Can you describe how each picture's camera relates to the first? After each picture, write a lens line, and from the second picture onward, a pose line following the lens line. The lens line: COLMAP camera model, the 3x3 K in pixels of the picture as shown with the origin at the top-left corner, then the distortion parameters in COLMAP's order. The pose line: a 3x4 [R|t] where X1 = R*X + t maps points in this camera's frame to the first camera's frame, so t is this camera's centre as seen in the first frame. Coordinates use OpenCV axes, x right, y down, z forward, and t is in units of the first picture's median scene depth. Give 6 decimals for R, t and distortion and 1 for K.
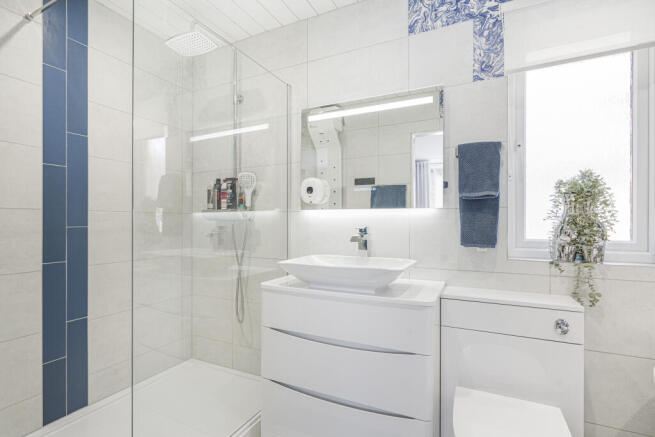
lens RADIAL K [[317.3, 0, 327.9], [0, 317.3, 215.4], [0, 0, 1]] dist [-0.000889, -0.000320]
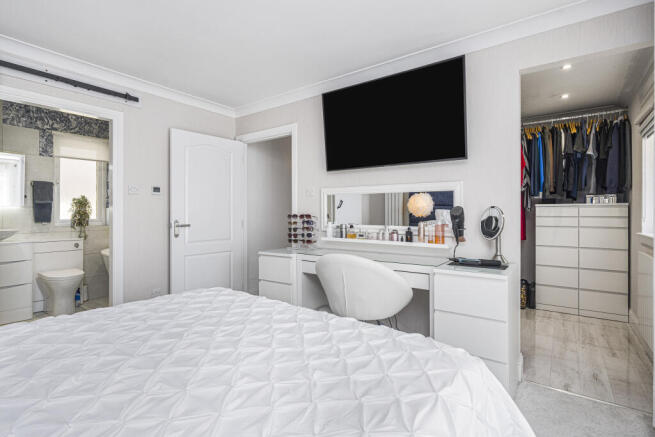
lens RADIAL K [[317.3, 0, 327.9], [0, 317.3, 215.4], [0, 0, 1]] dist [-0.000889, -0.000320]
pose [[0.185040, 0.003502, 0.982725, -1.649381], [-0.004422, 0.999986, -0.002731, 0.042996], [-0.982721, -0.003840, 0.185053, -1.773000]]
